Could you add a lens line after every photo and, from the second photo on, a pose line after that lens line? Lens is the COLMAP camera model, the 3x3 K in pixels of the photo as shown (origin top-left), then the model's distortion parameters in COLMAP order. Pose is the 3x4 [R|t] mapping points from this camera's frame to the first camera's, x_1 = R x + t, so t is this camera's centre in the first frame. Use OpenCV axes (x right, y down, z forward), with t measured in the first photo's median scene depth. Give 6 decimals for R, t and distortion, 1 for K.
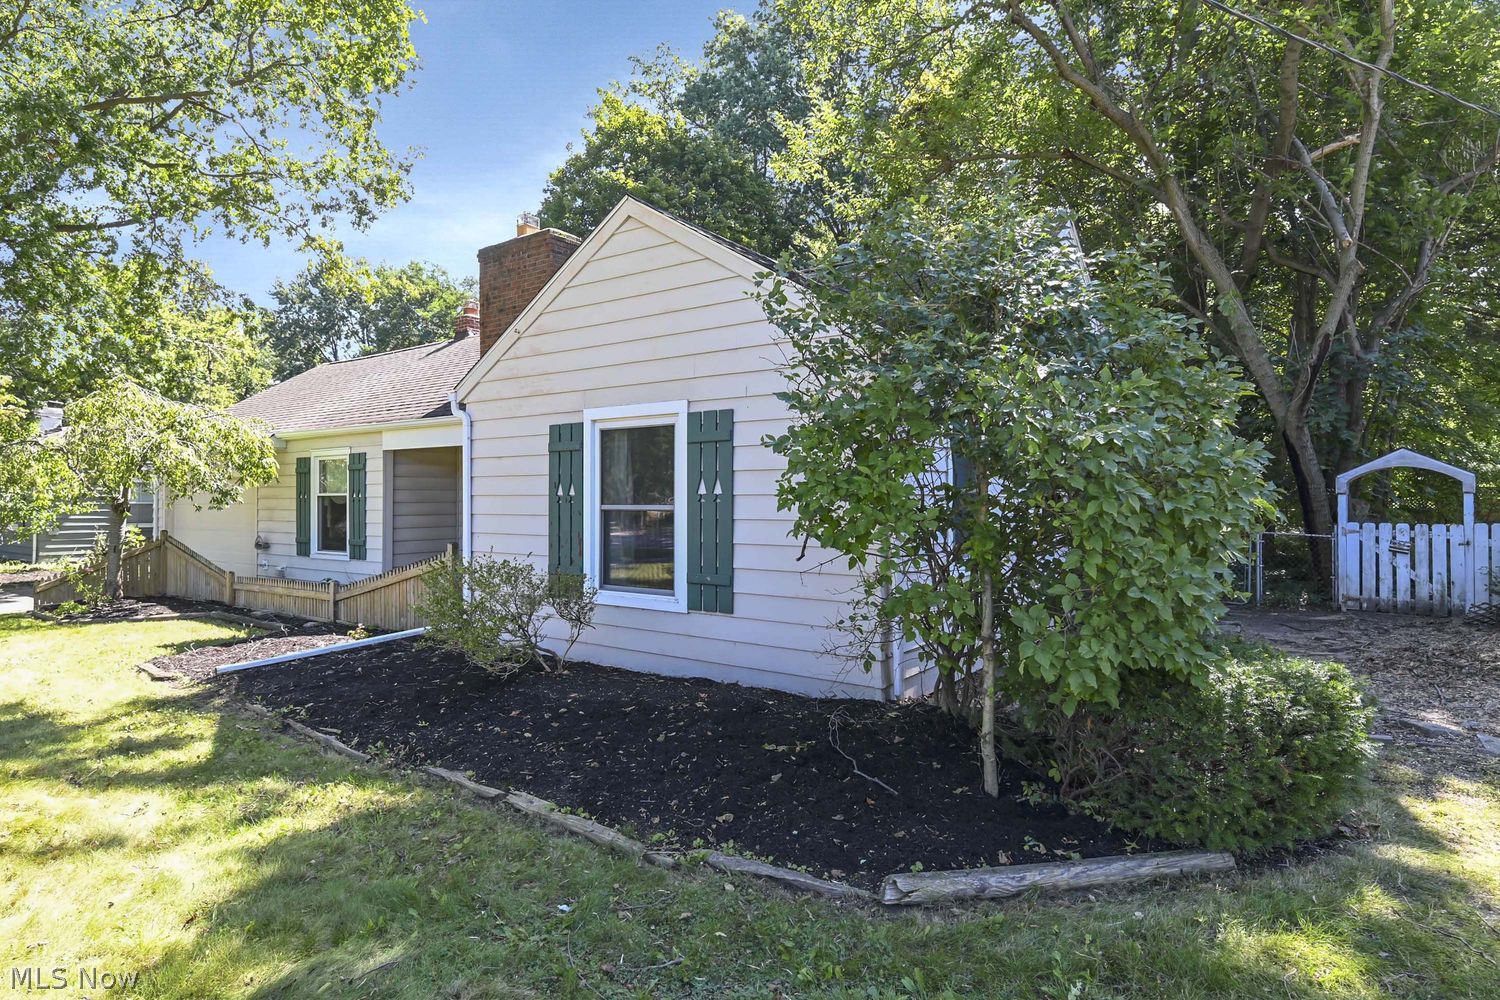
lens RADIAL K [[800.2, 0, 734.8], [0, 800.2, 498.0], [0, 0, 1]] dist [0.004116, -0.003538]
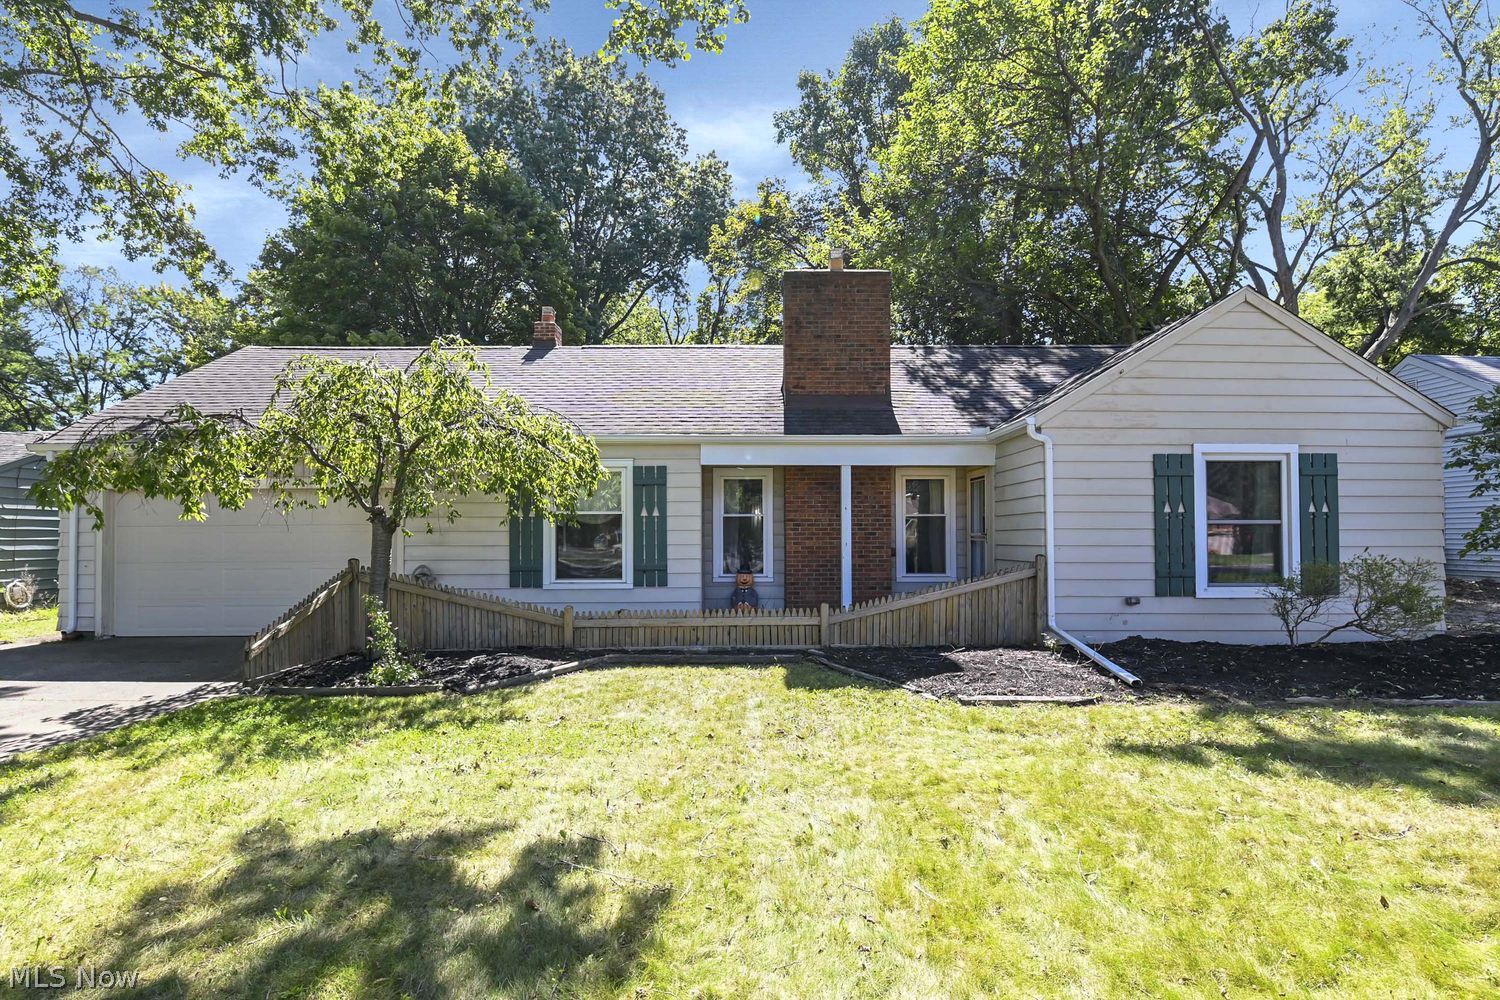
lens RADIAL K [[662.9, 0, 750.2], [0, 662.9, 510.9], [0, 0, 1]] dist [-0.003265, -0.006360]
pose [[0.813474, 0.007637, 0.581551, -1.343586], [0.000853, 0.999897, -0.014324, 0.007868], [-0.581601, 0.012149, 0.813383, 0.563142]]
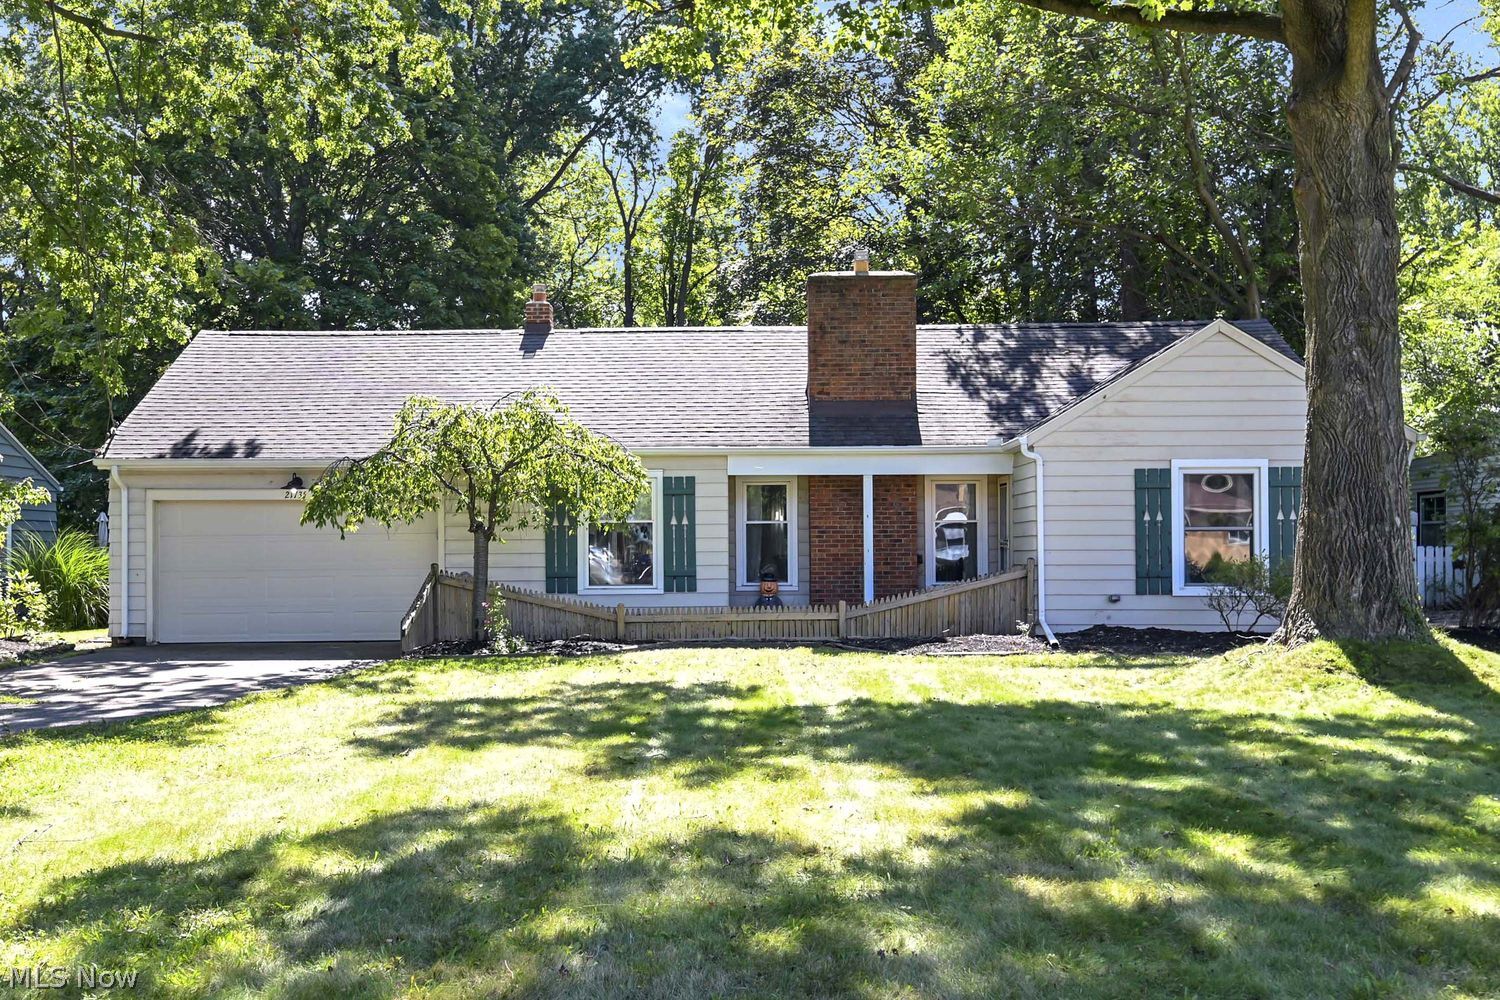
lens RADIAL K [[1203.7, 0, 720.2], [0, 1203.7, 535.4], [0, 0, 1]] dist [0.026364, 0.003311]
pose [[0.831575, -0.011936, 0.555284, -2.017292], [0.005476, 0.999897, 0.013293, -0.009790], [-0.555385, -0.008013, 0.831555, -0.322227]]
